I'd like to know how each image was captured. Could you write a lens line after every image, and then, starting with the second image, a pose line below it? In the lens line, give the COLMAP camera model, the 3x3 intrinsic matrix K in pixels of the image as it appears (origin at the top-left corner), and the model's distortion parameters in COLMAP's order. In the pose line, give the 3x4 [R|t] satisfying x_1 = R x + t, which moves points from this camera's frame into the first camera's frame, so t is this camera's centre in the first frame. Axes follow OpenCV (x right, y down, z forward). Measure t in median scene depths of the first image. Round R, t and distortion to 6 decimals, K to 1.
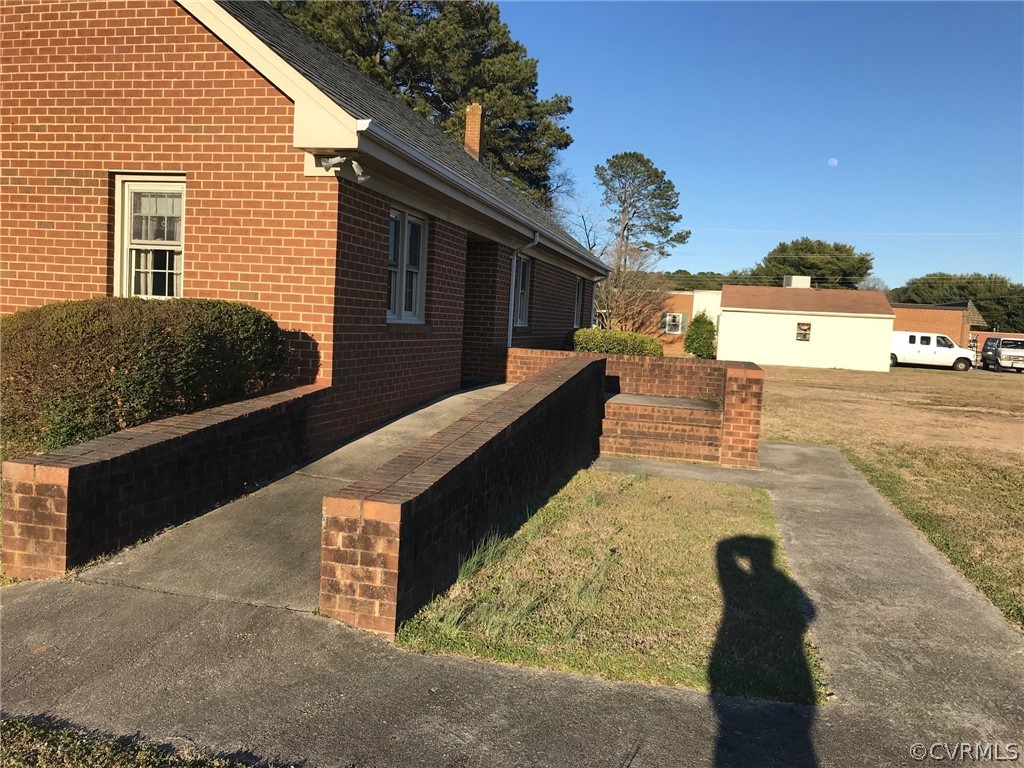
lens RADIAL K [[839.1, 0, 506.5], [0, 839.1, 382.8], [0, 0, 1]] dist [0.022000, -0.017509]
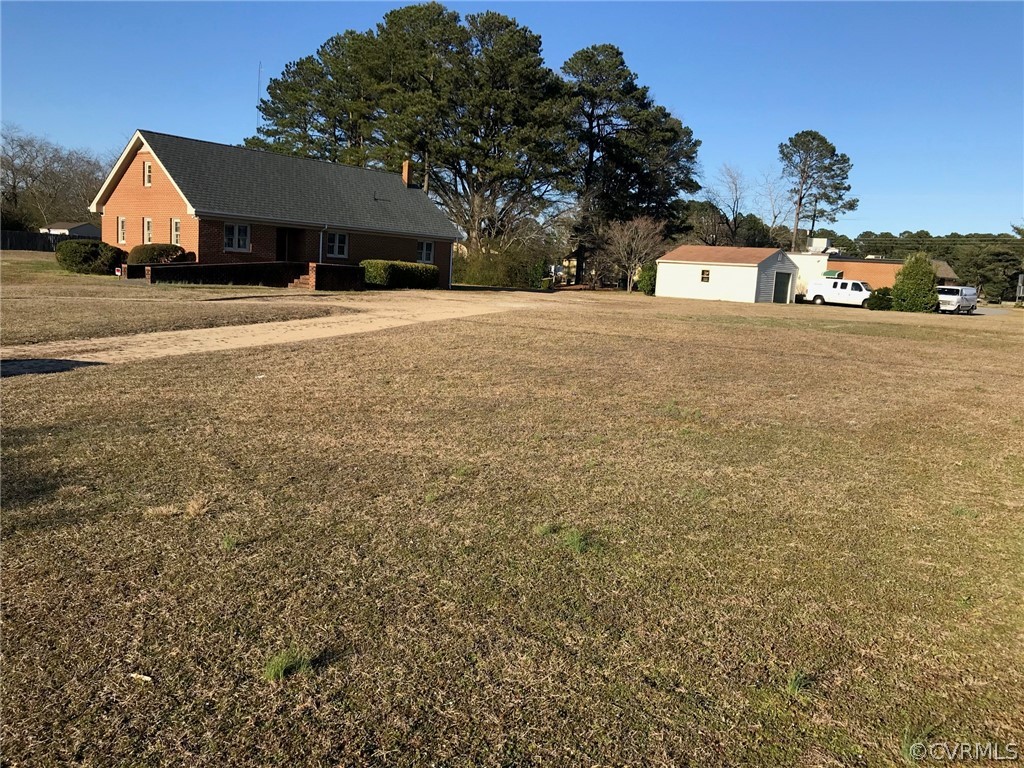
lens RADIAL K [[839.1, 0, 504.4], [0, 839.1, 389.2], [0, 0, 1]] dist [0.022000, -0.017509]
pose [[0.899513, 0.066179, -0.431854, 0.605638], [-0.046717, 0.997363, 0.055532, 0.065497], [0.434390, -0.029776, 0.900233, -0.452091]]
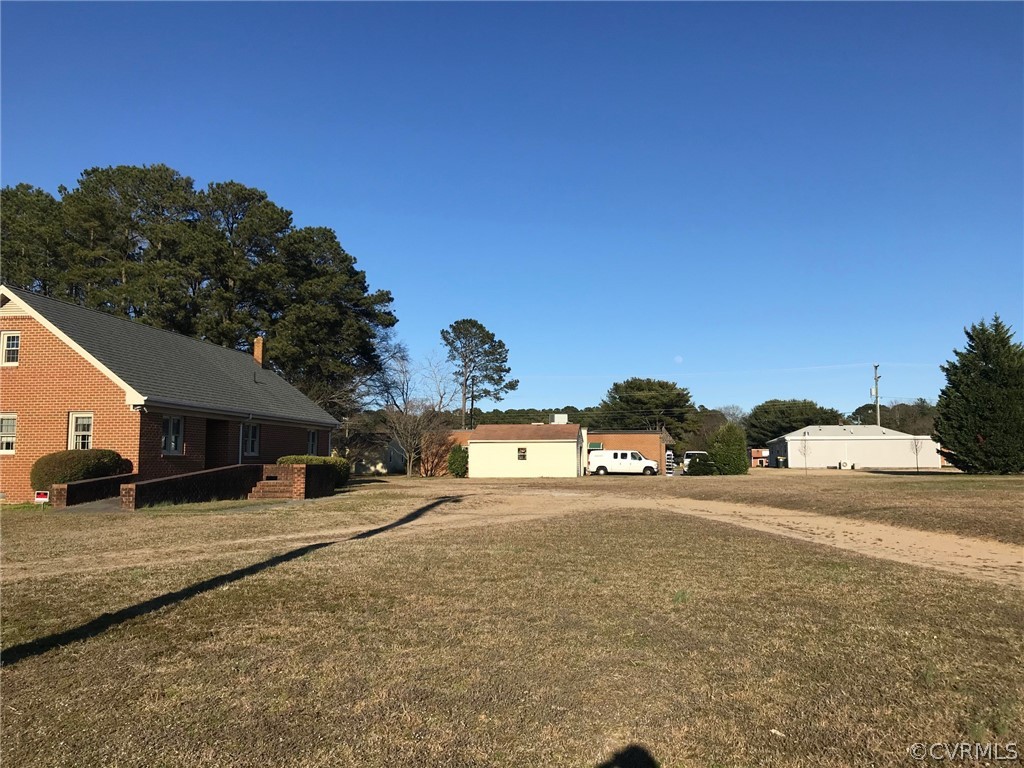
lens RADIAL K [[839.1, 0, 514.4], [0, 839.1, 387.6], [0, 0, 1]] dist [0.022000, -0.017509]
pose [[0.992922, -0.045487, 0.109716, 0.157344], [0.062460, 0.985685, -0.156602, 0.048823], [-0.101022, 0.162346, 0.981549, -0.423757]]
